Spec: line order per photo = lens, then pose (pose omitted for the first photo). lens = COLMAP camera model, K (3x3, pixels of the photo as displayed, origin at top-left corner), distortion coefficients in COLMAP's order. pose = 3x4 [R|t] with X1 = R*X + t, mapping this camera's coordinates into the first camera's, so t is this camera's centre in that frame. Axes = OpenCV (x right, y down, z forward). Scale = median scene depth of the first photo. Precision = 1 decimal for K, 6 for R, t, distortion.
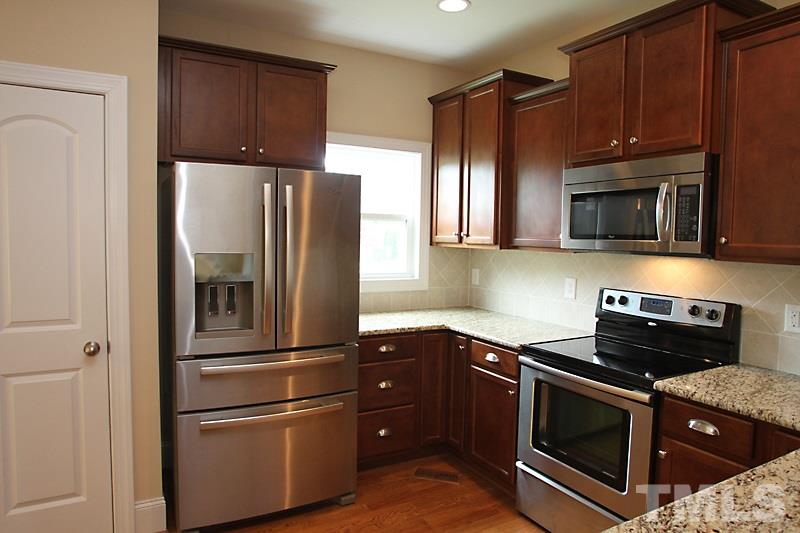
lens RADIAL K [[516.1, 0, 396.0], [0, 516.1, 264.2], [0, 0, 1]] dist [-0.078156, 0.045144]
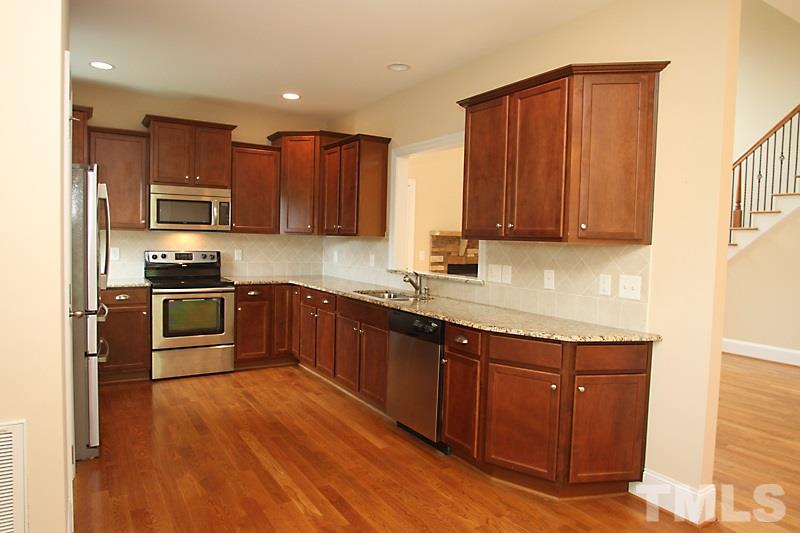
lens RADIAL K [[516.1, 0, 396.0], [0, 516.1, 264.2], [0, 0, 1]] dist [-0.078156, 0.045144]
pose [[-0.044761, -0.075156, 0.996167, -1.432799], [0.028915, 0.996651, 0.076492, -0.017542], [-0.998579, 0.032228, -0.042438, 0.216942]]
